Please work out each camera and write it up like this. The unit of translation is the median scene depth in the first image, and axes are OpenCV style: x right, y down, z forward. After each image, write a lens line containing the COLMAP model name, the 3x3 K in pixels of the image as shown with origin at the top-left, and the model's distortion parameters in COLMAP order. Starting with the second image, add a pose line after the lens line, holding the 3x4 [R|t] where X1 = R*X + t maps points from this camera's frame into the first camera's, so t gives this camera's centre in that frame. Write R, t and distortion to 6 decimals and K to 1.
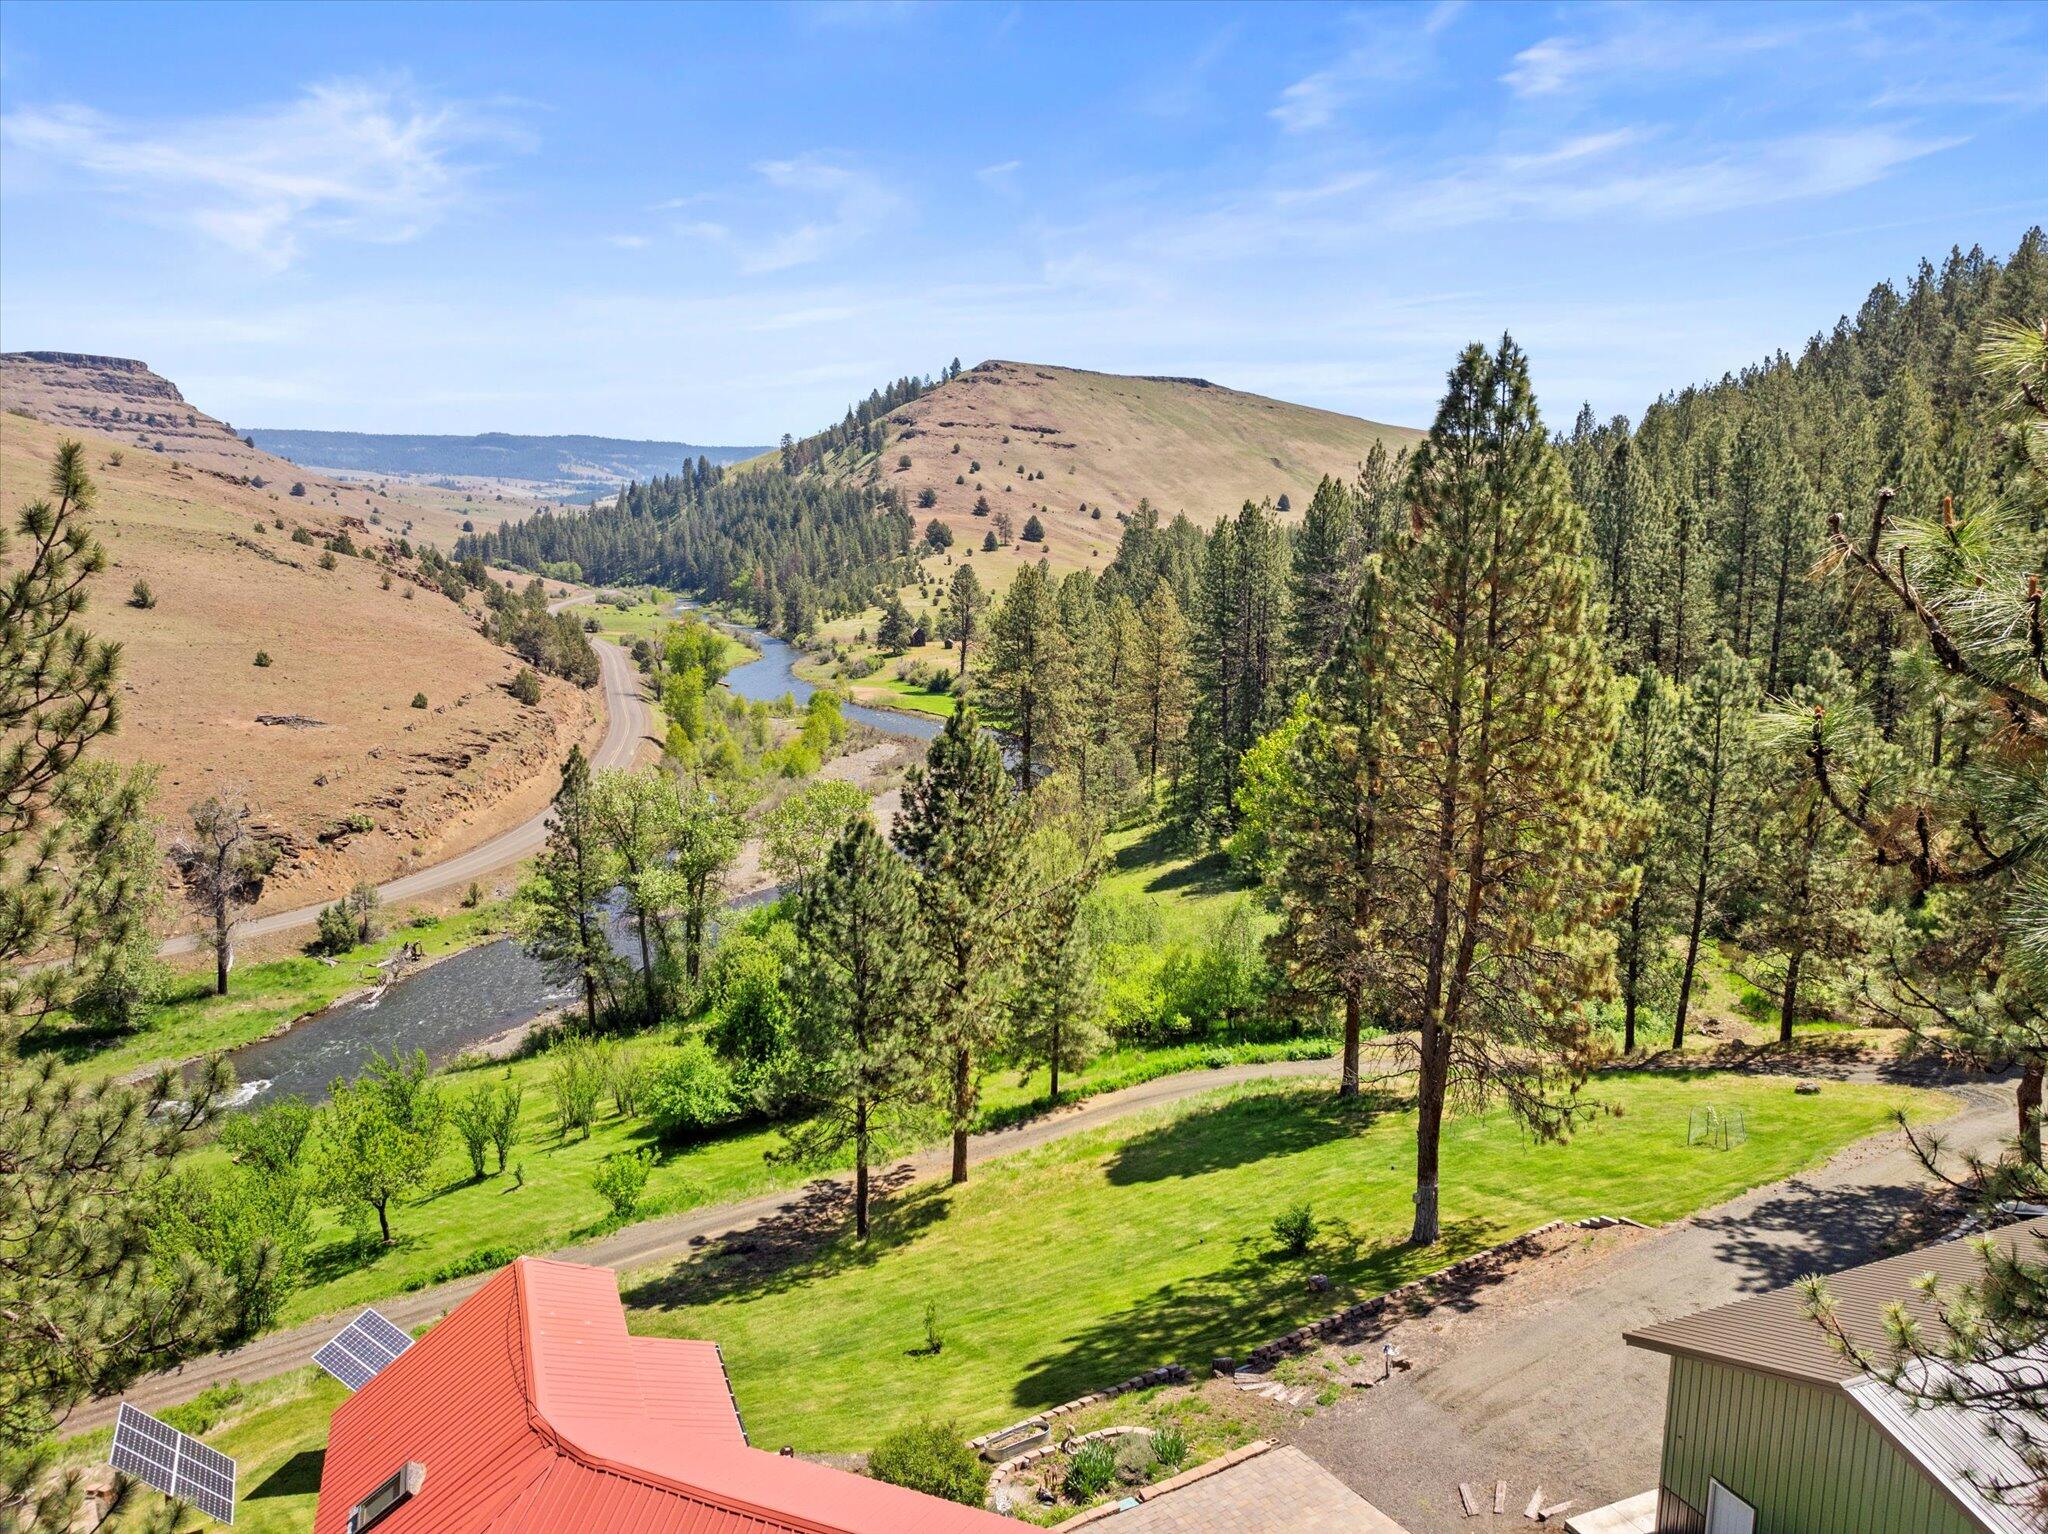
lens RADIAL K [[1465.1, 0, 1032.2], [0, 1465.1, 766.3], [0, 0, 1]] dist [-0.026072, -0.013179]
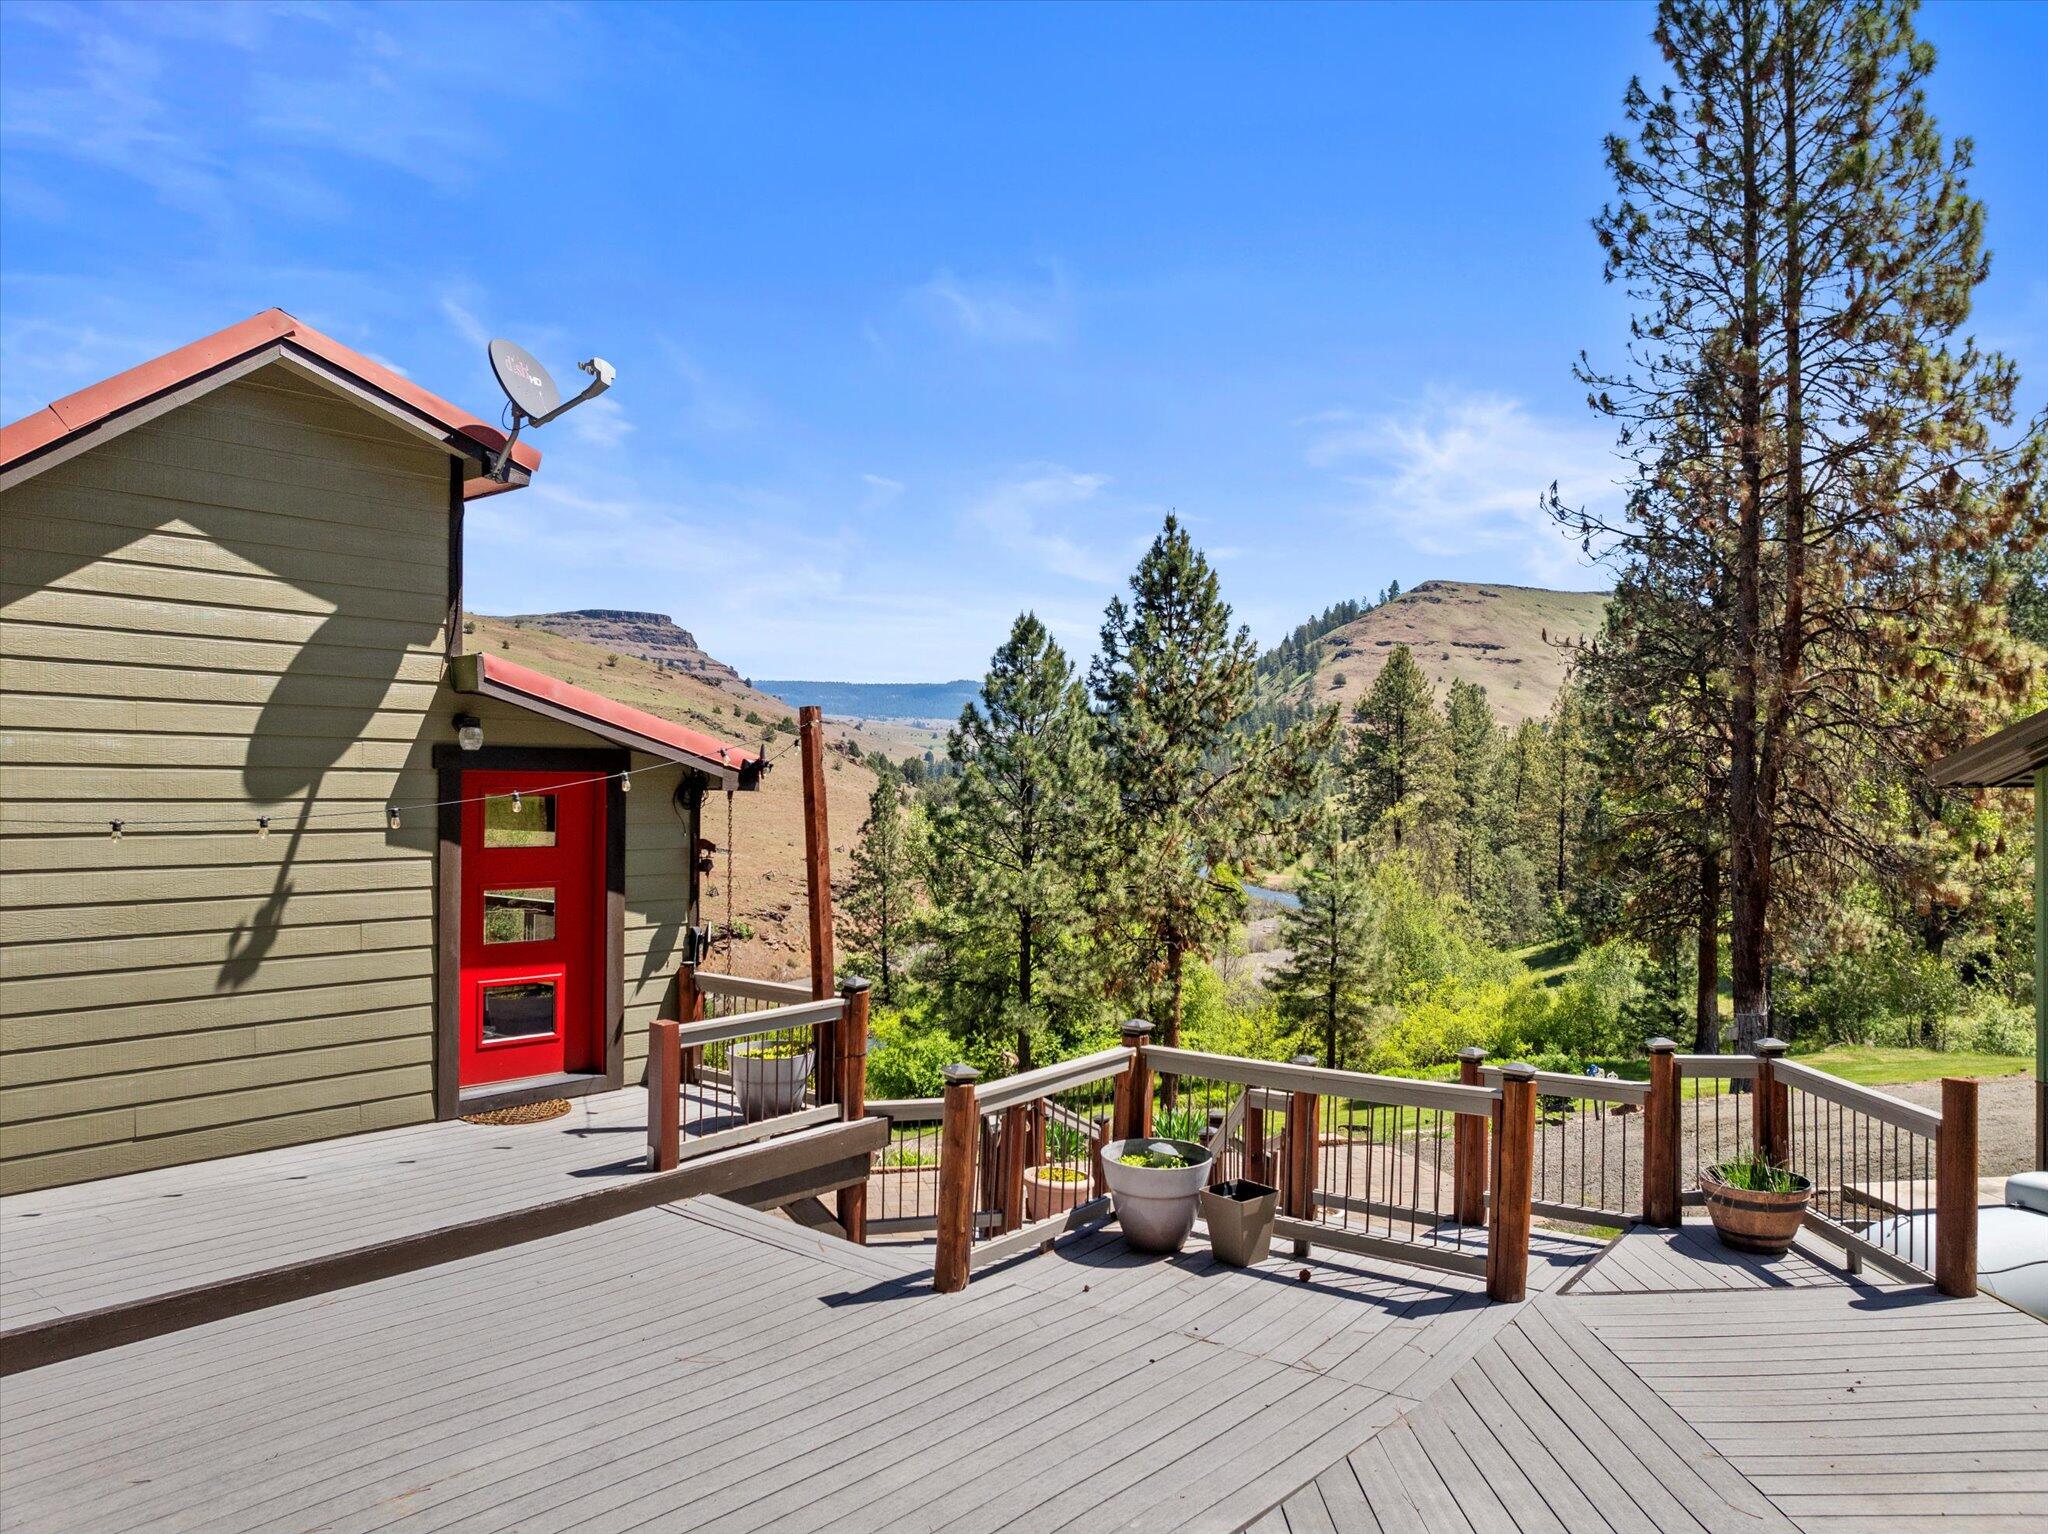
lens RADIAL K [[1465.1, 0, 1016.1], [0, 1465.1, 759.0], [0, 0, 1]] dist [-0.026072, -0.013179]
pose [[0.952039, -0.009371, -0.305834, 0.010533], [-0.041894, 0.986125, -0.160630, 0.019711], [0.303096, 0.165739, 0.938437, 0.016982]]
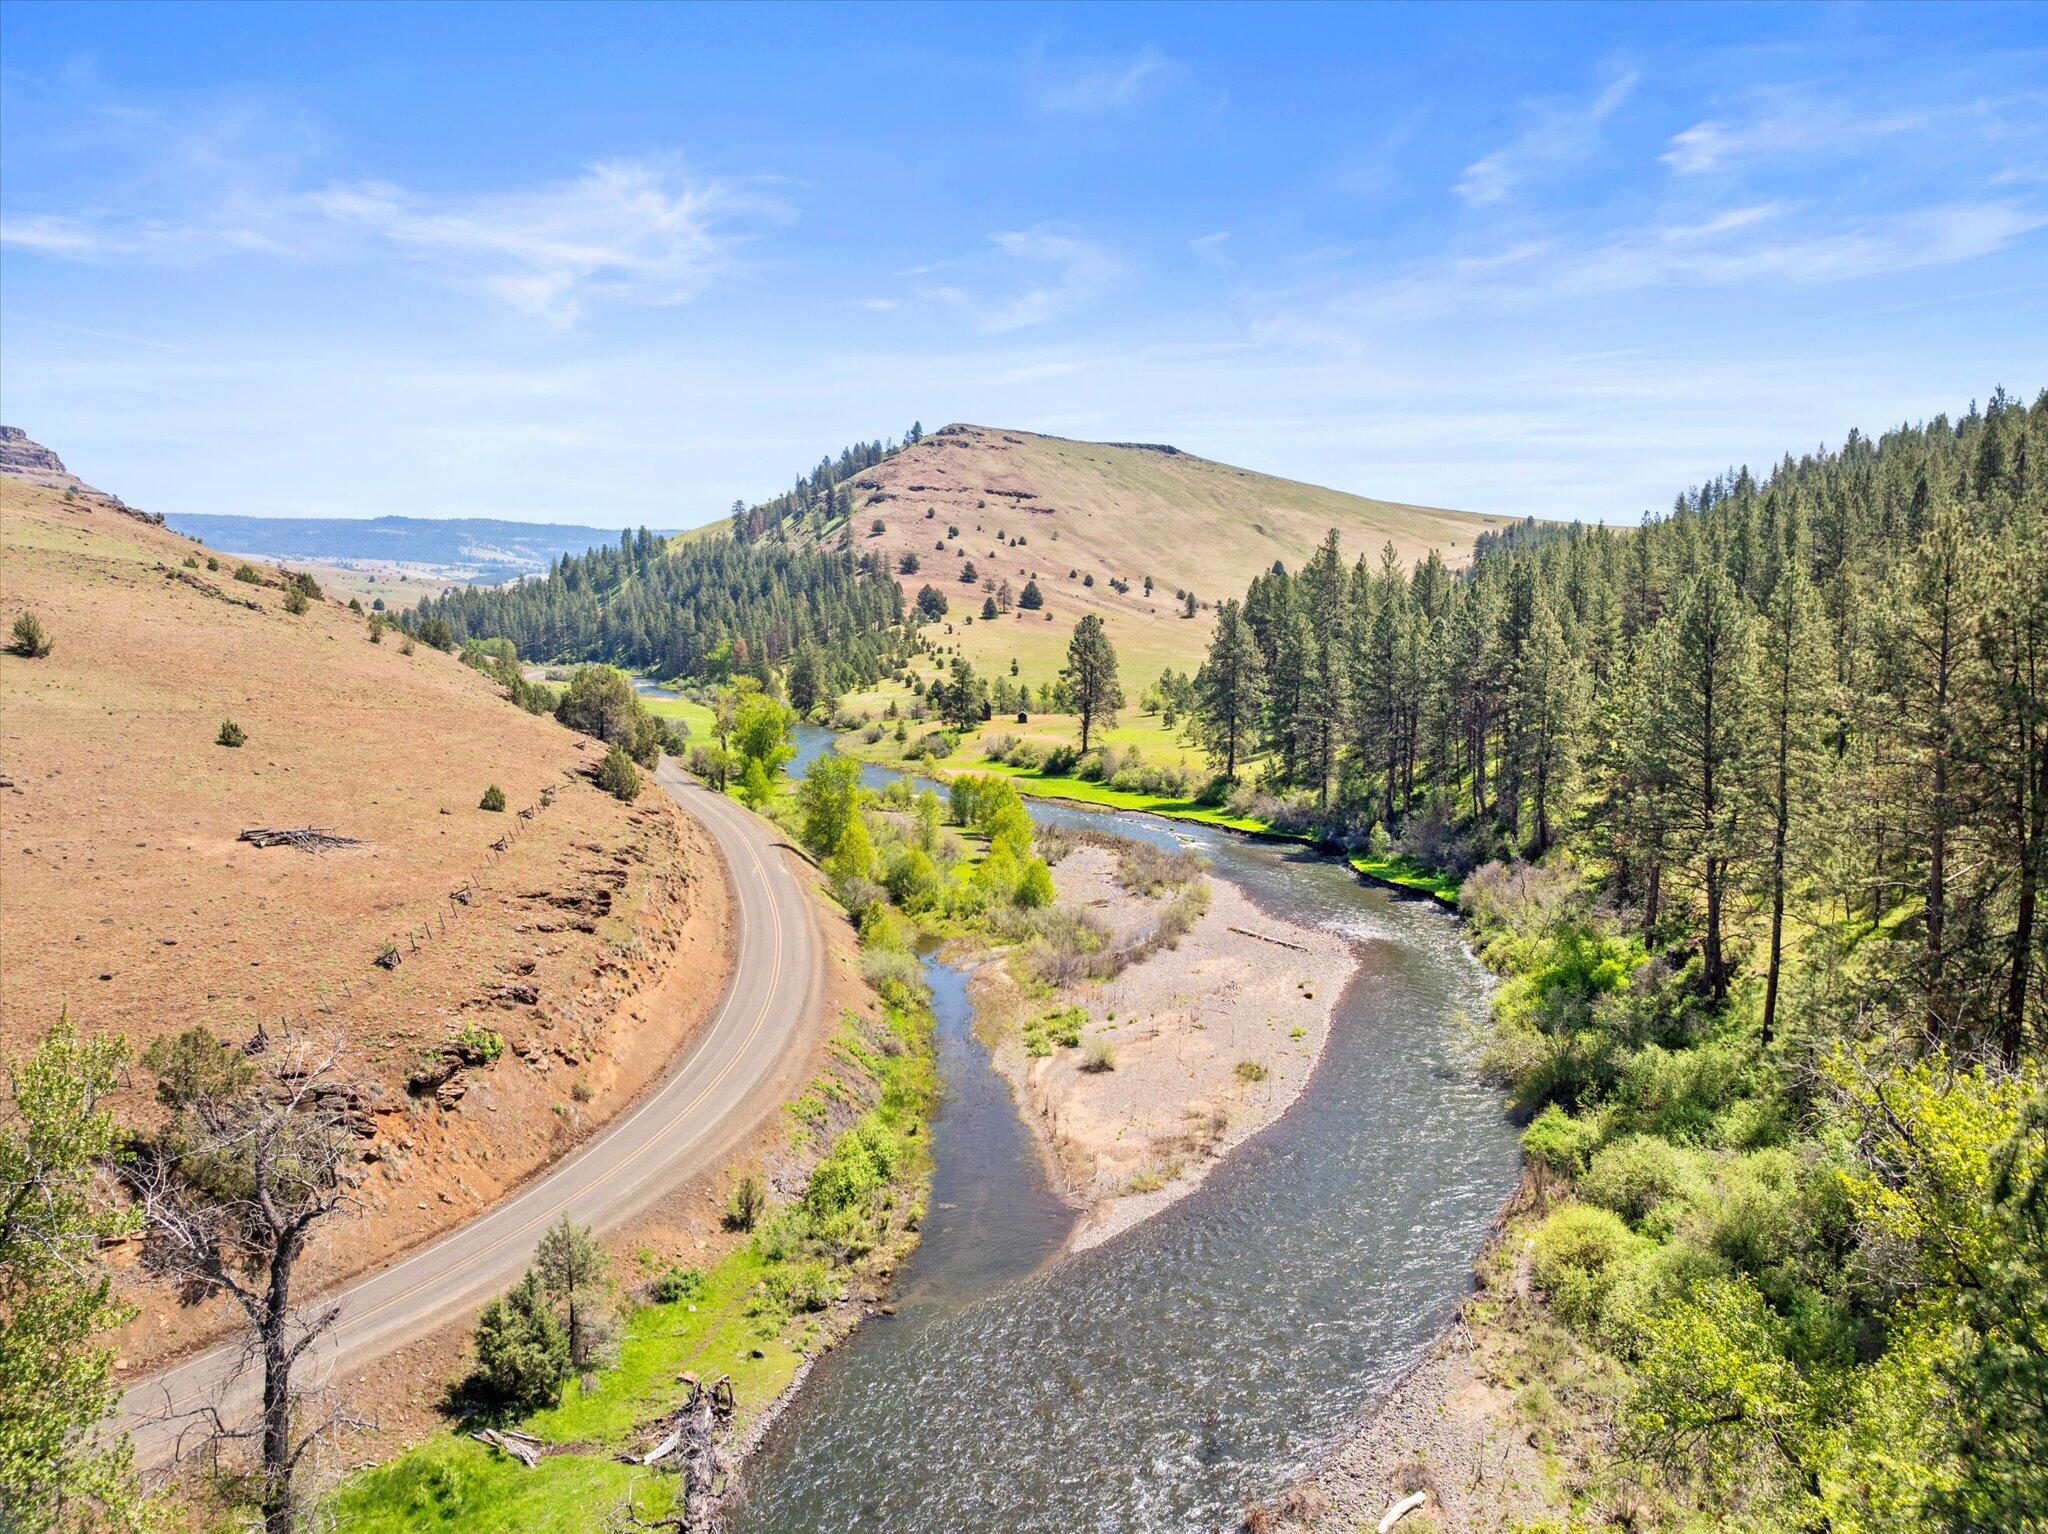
lens RADIAL K [[1465.1, 0, 1039.0], [0, 1465.1, 753.8], [0, 0, 1]] dist [-0.026072, -0.013179]
pose [[0.997504, -0.013332, 0.069337, -0.076134], [0.017721, 0.997852, -0.063068, -0.006833], [-0.068347, 0.064139, 0.995598, 0.120017]]
